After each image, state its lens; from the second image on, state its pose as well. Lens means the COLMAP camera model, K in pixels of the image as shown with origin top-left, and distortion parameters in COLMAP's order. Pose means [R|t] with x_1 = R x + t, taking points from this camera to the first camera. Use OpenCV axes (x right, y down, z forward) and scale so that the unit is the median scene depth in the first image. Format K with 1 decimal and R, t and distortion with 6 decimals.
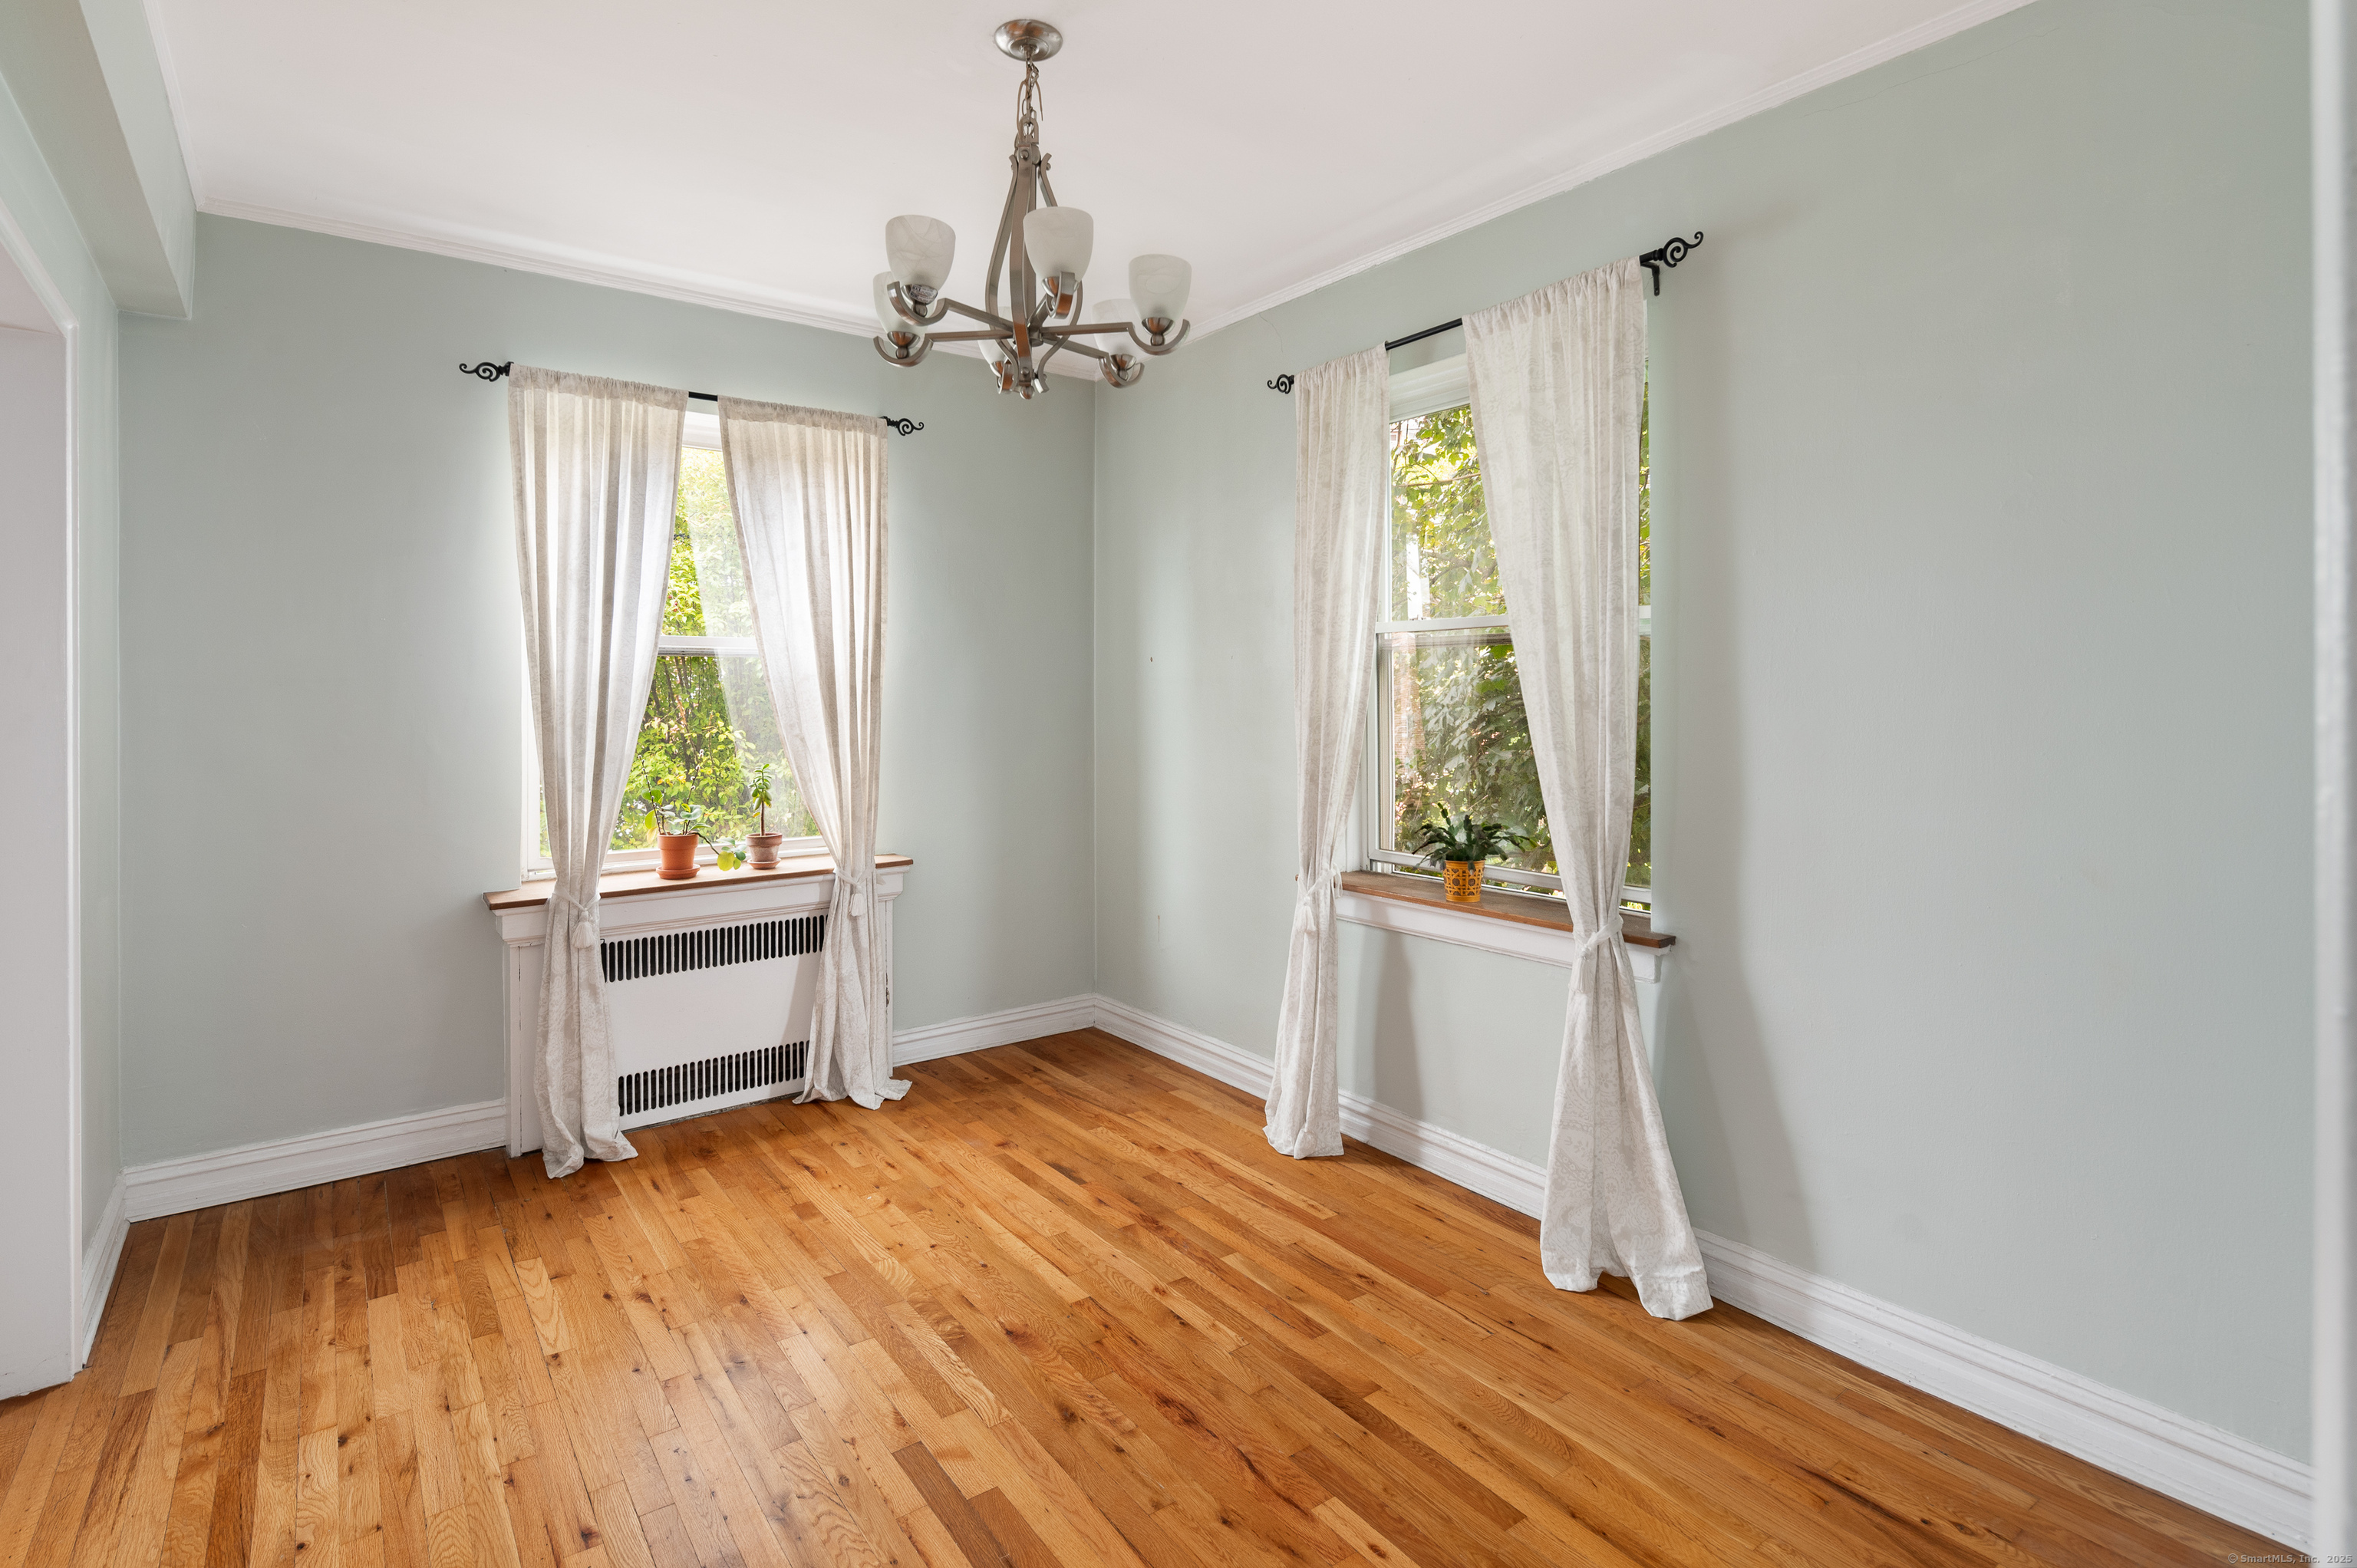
lens RADIAL K [[1166.7, 0, 1186.6], [0, 1166.7, 704.1], [0, 0, 1]] dist [0.009103, -0.005234]
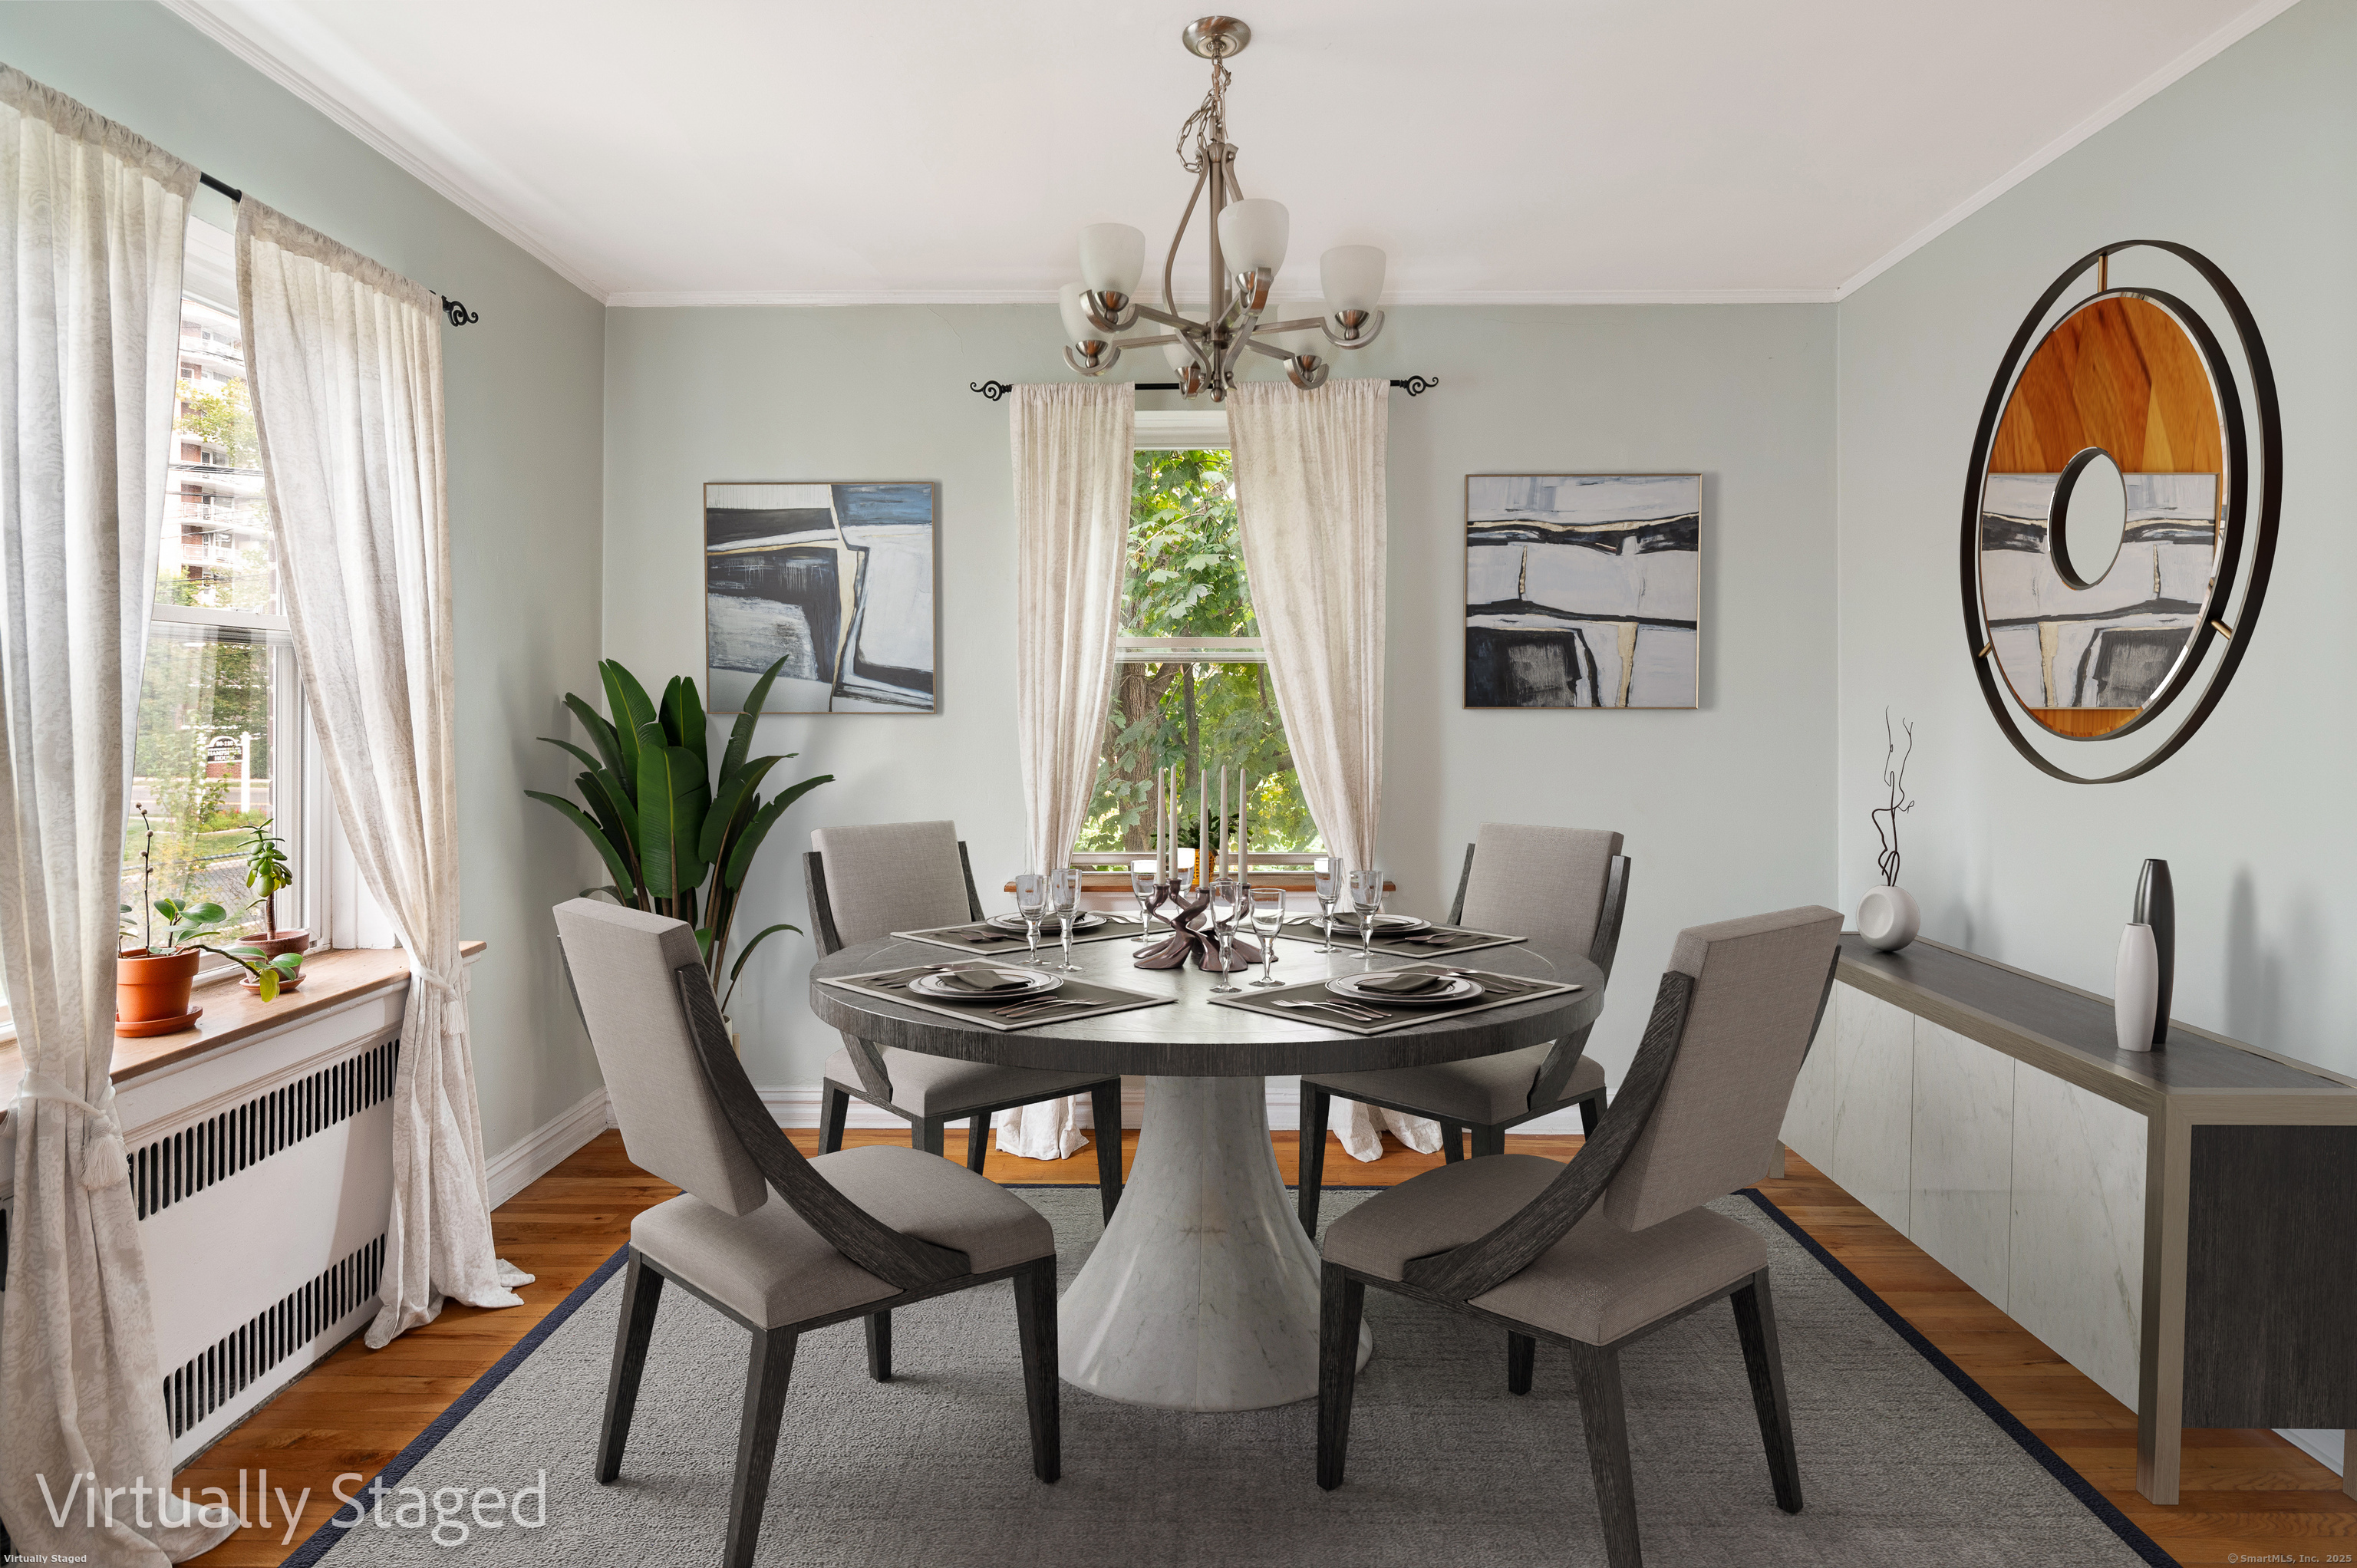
lens RADIAL K [[1169.6, 0, 1209.8], [0, 1169.6, 720.6], [0, 0, 1]] dist [0.020481, -0.000586]
pose [[0.599813, -0.010270, 0.800074, -0.603530], [0.001192, 0.999928, 0.011942, -0.006979], [-0.800140, -0.006209, 0.599782, 0.262794]]
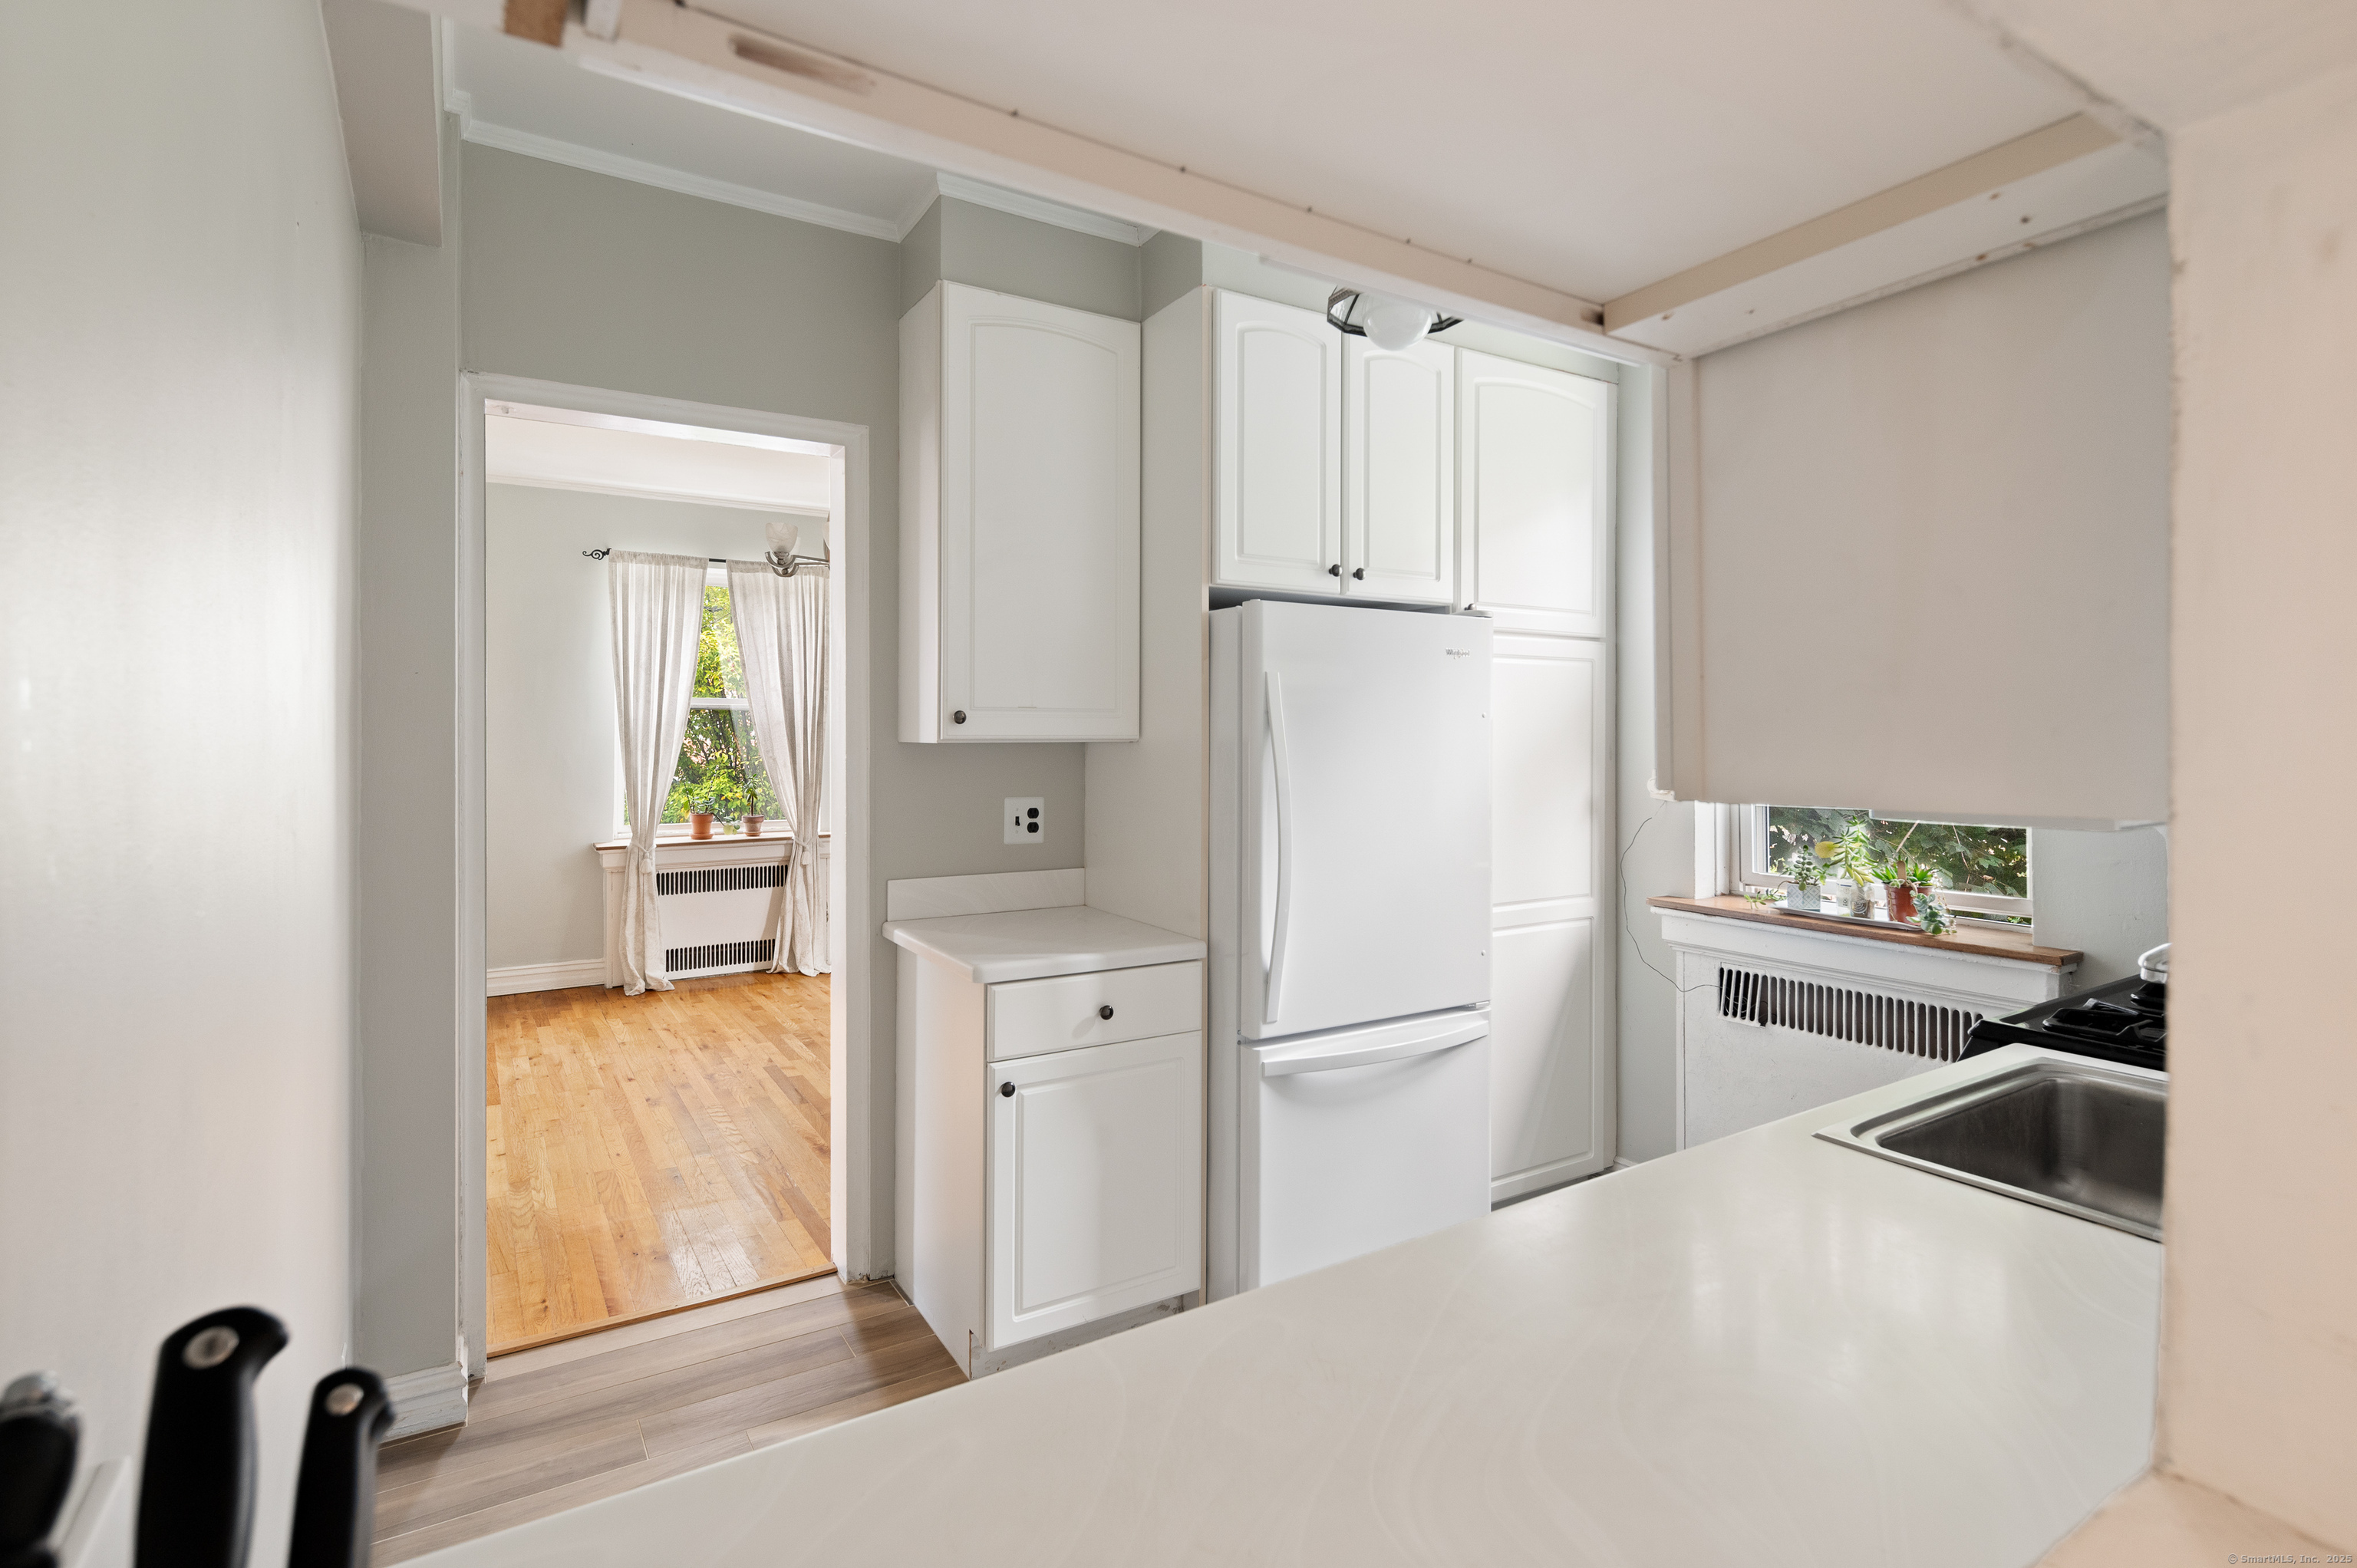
lens RADIAL K [[1166.7, 0, 1178.3], [0, 1166.7, 743.2], [0, 0, 1]] dist [0.009103, -0.005234]
pose [[0.996543, 0.002309, -0.083040, 0.419990], [-0.003080, 0.999953, -0.009159, 0.021457], [0.083015, 0.009383, 0.996504, -0.678964]]
